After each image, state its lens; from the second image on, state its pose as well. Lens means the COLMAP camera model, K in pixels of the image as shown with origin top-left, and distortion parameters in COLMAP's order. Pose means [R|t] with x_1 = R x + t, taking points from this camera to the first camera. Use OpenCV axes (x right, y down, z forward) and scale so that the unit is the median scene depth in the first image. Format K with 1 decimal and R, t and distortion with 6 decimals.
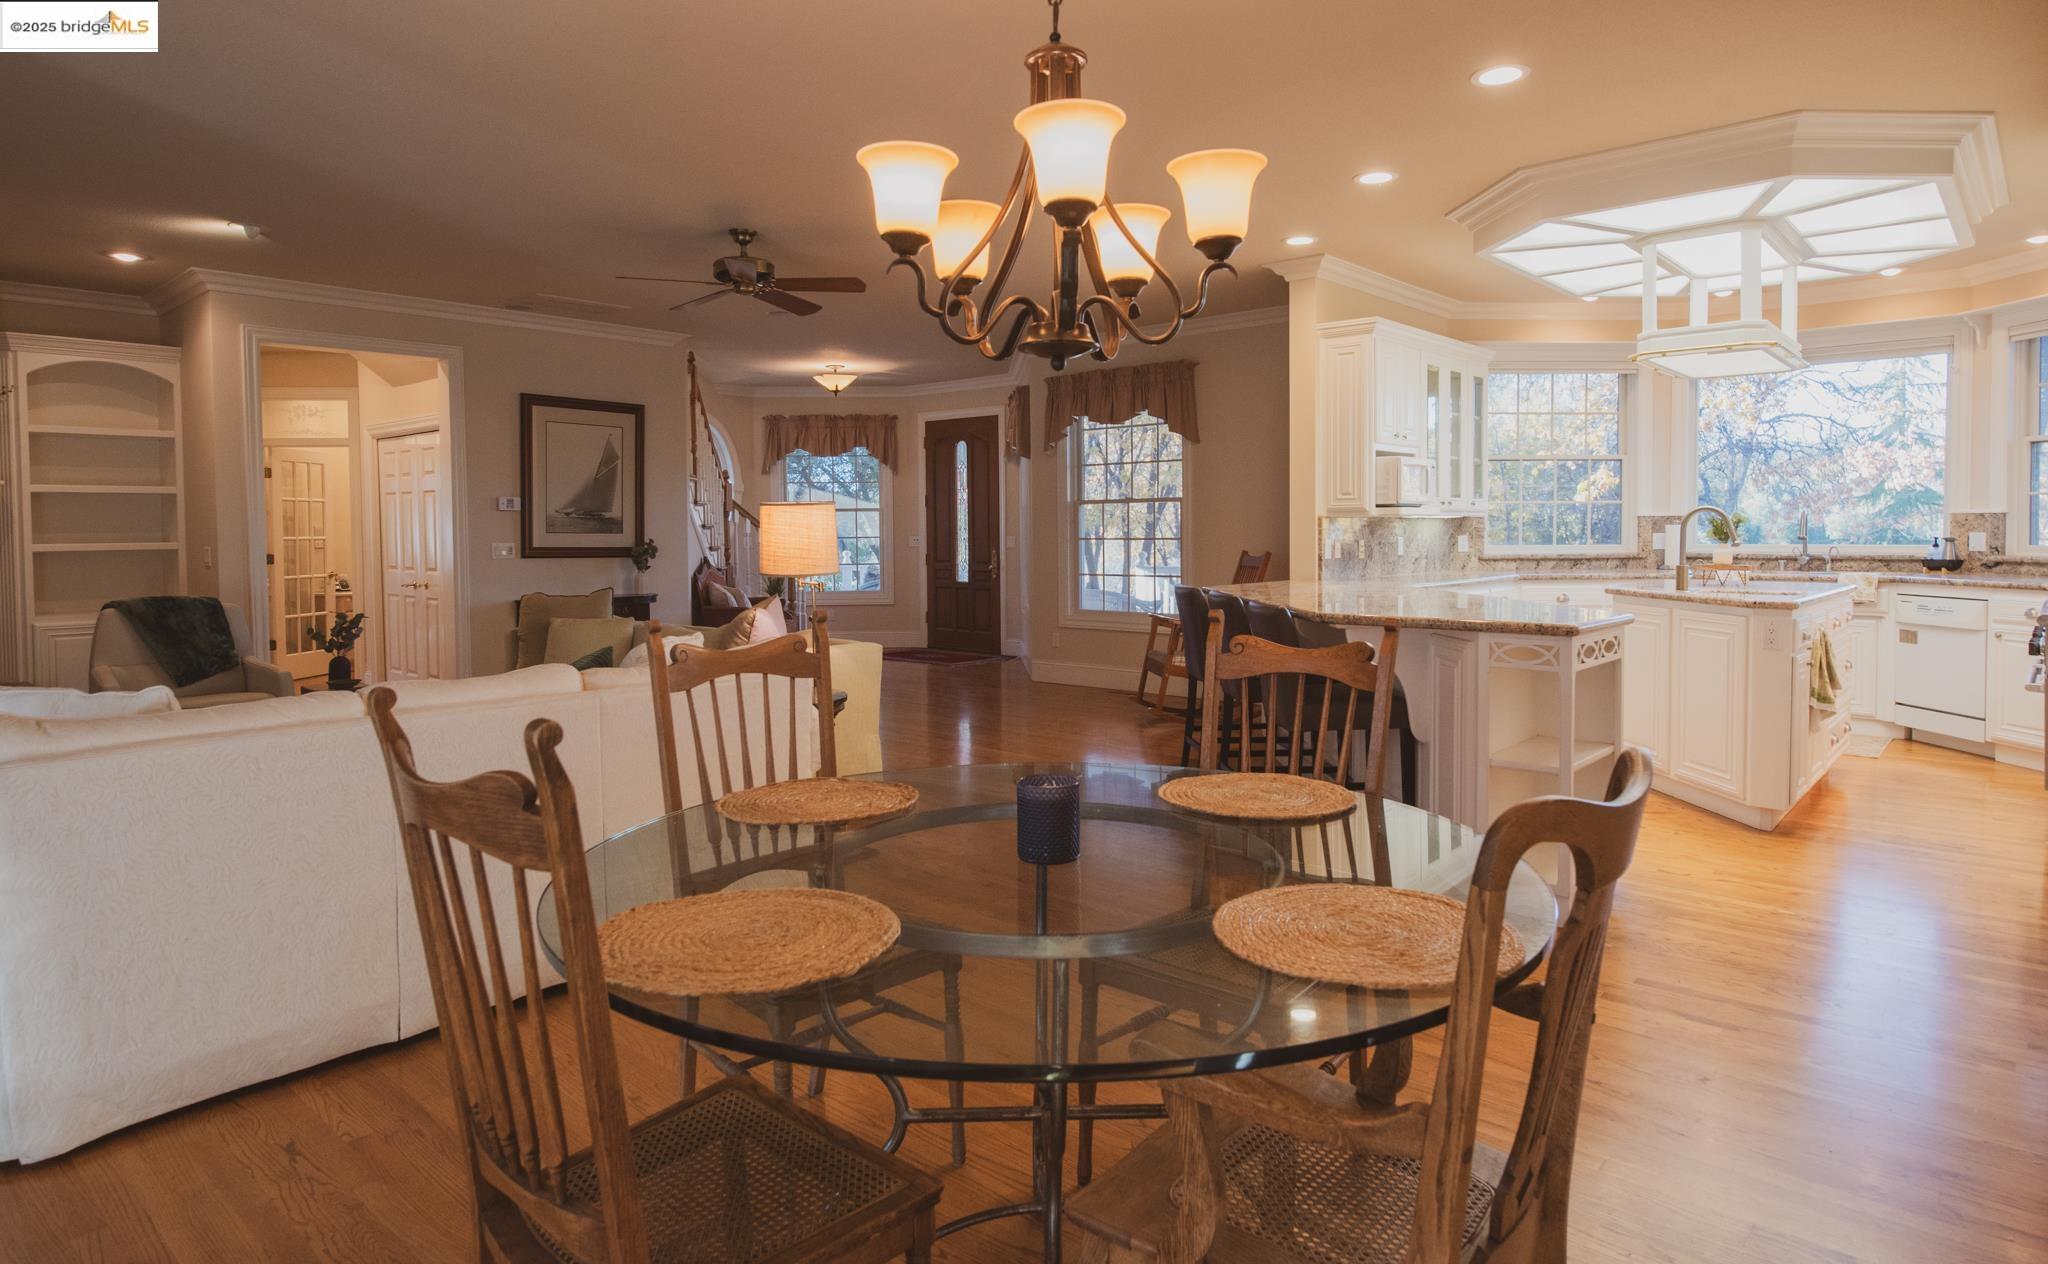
lens RADIAL K [[1171.1, 0, 1015.0], [0, 1171.1, 567.1], [0, 0, 1]] dist [-0.001339, -0.000099]
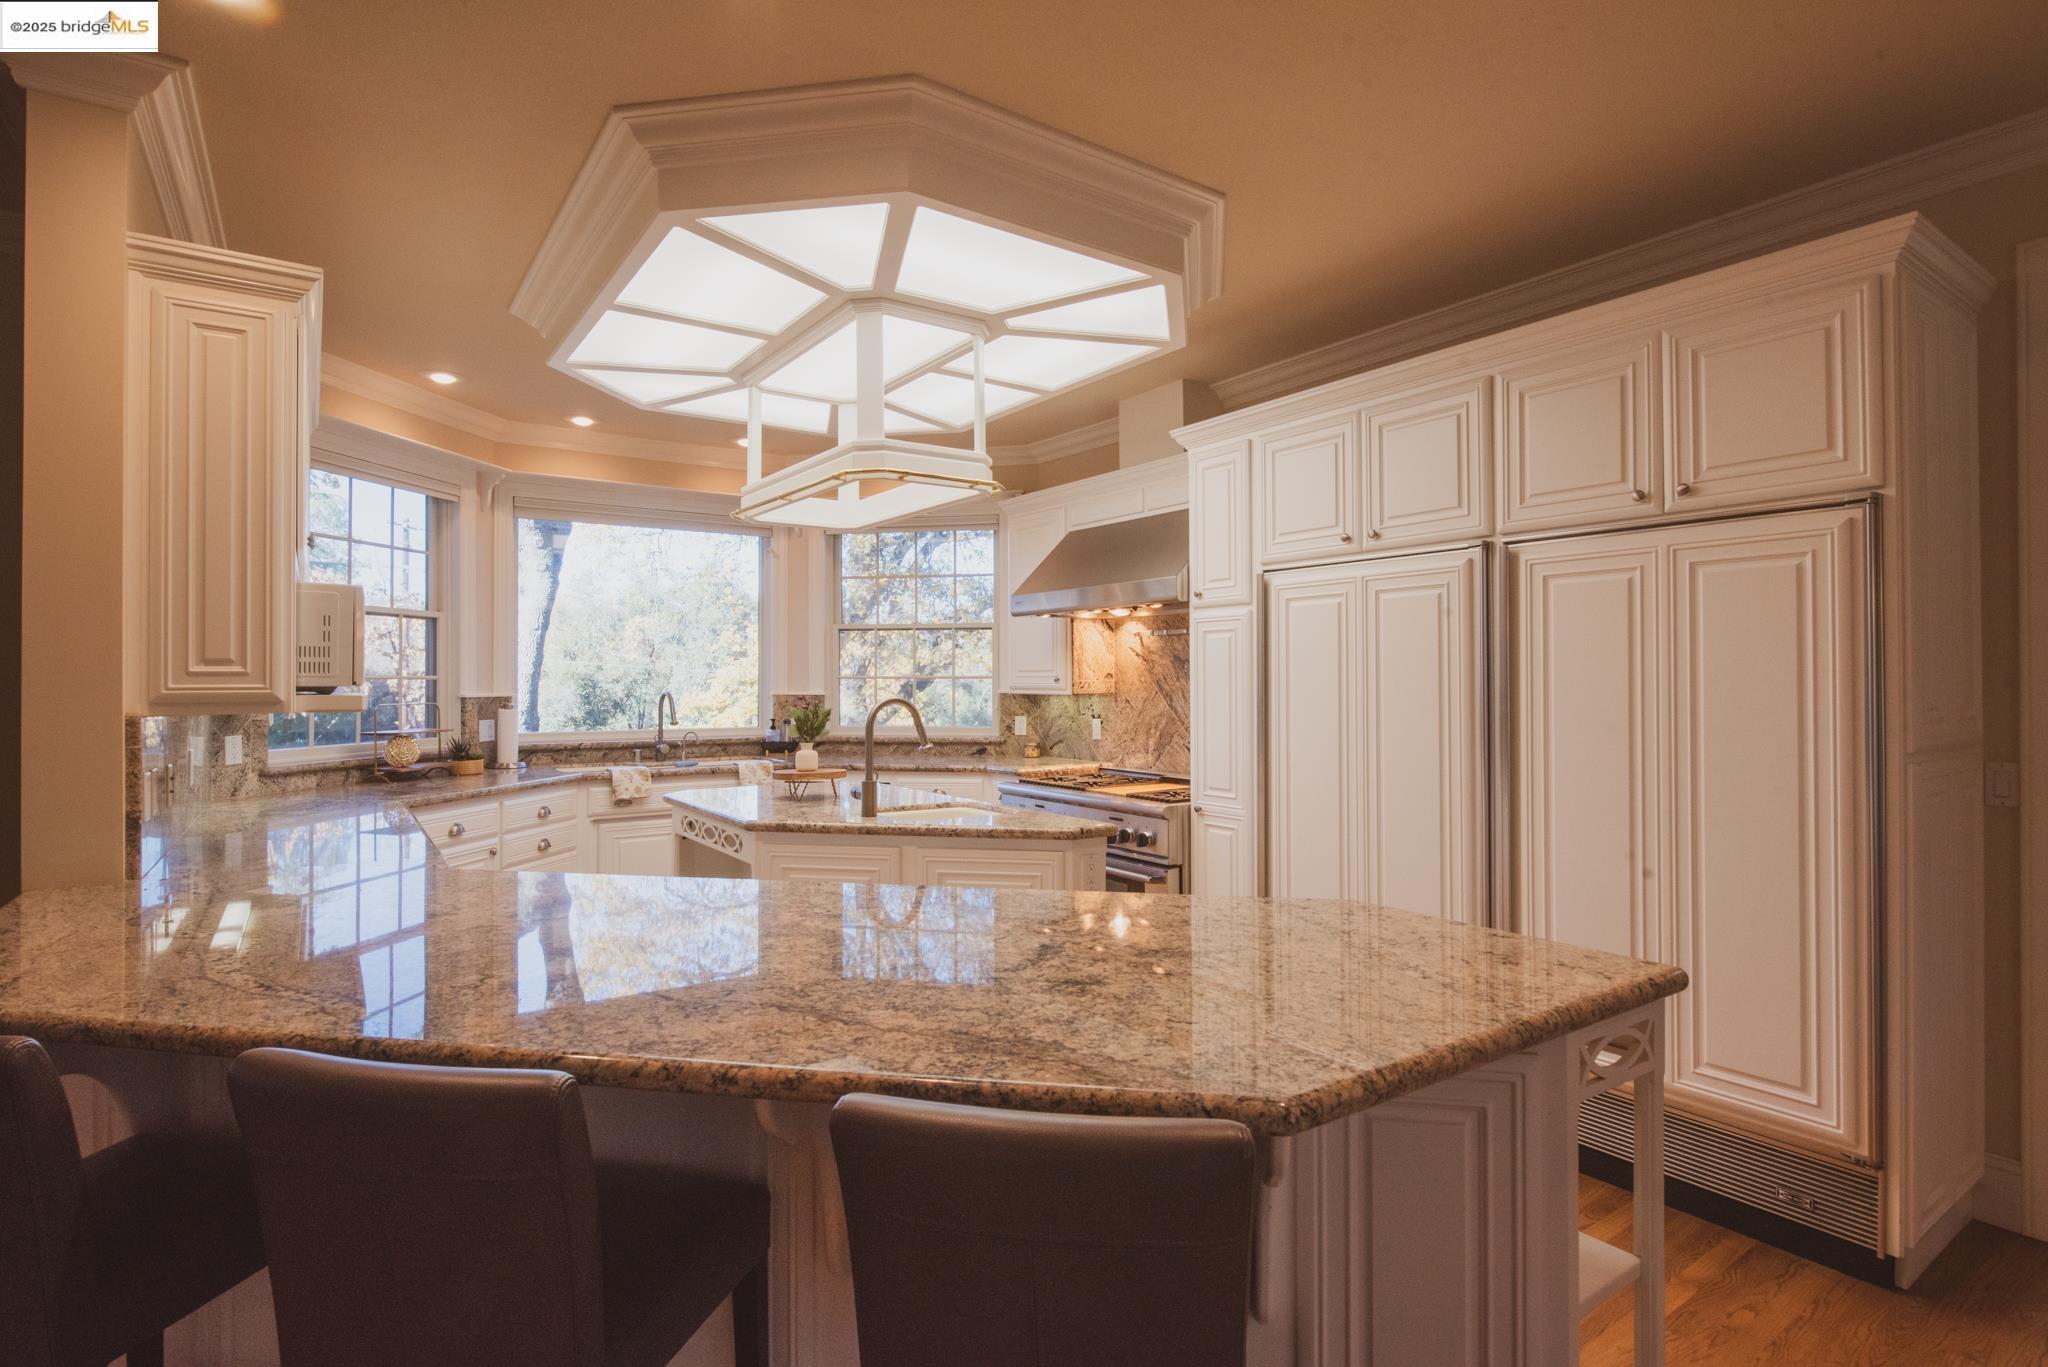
lens RADIAL K [[1017.2, 0, 1028.4], [0, 1017.2, 672.4], [0, 0, 1]] dist [-0.002412, -0.000135]
pose [[0.227426, 0.015769, 0.973668, -0.003651], [0.032425, 0.999192, -0.023756, -0.036156], [-0.973255, 0.036974, 0.226730, 0.566063]]
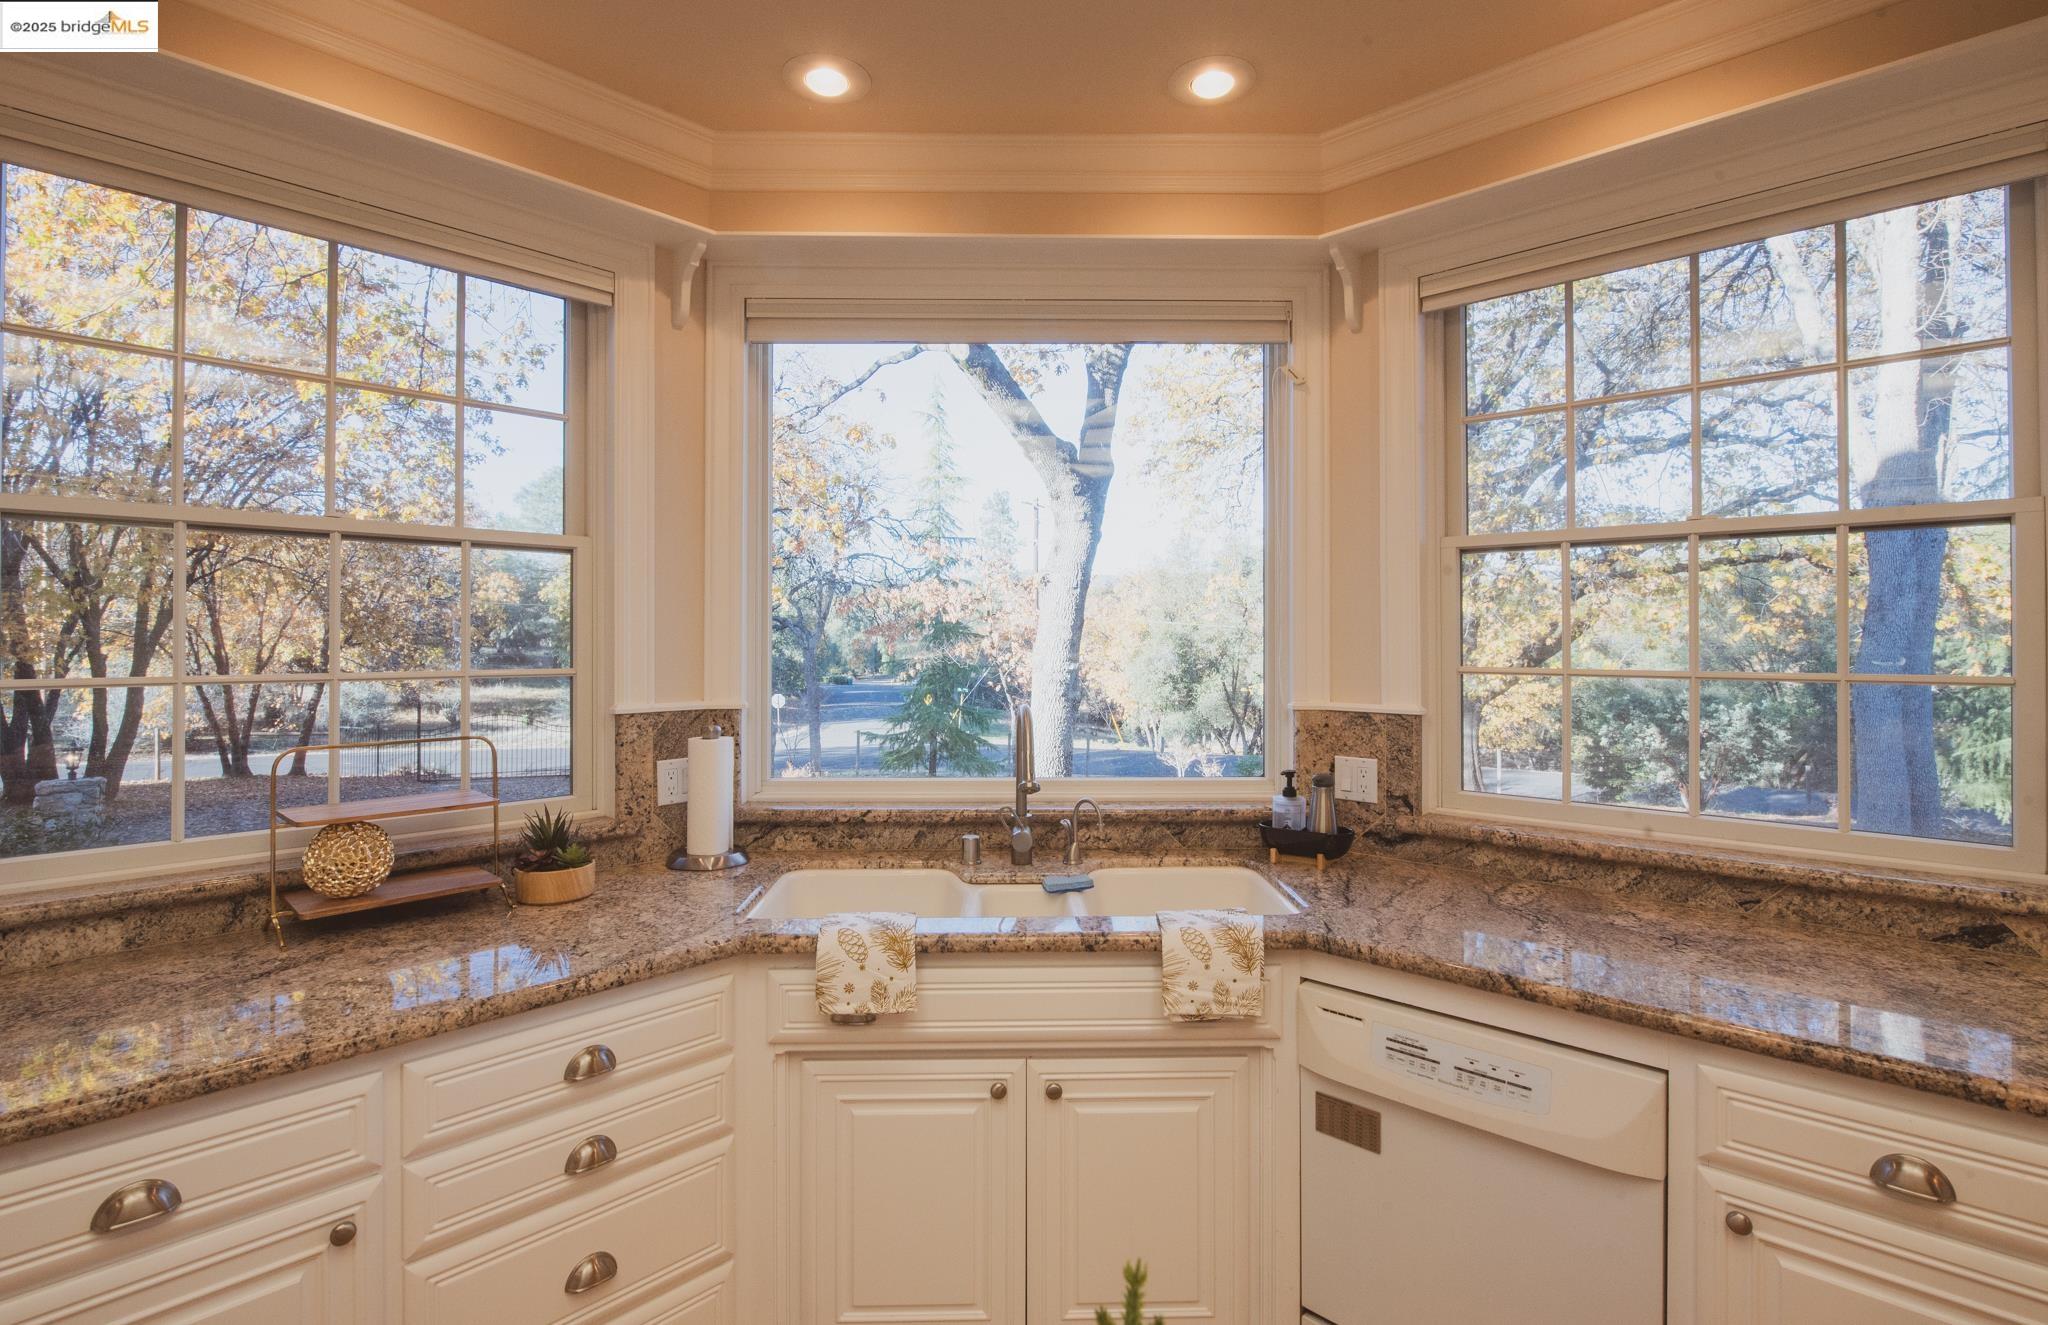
lens RADIAL K [[983.6, 0, 1025.7], [0, 983.6, 632.1], [0, 0, 1]] dist [-0.007860, -0.001054]
pose [[0.726066, 0.013514, 0.687493, 0.462748], [0.016698, 0.999166, -0.037275, -0.060310], [-0.687423, 0.038544, 0.725234, 0.776787]]
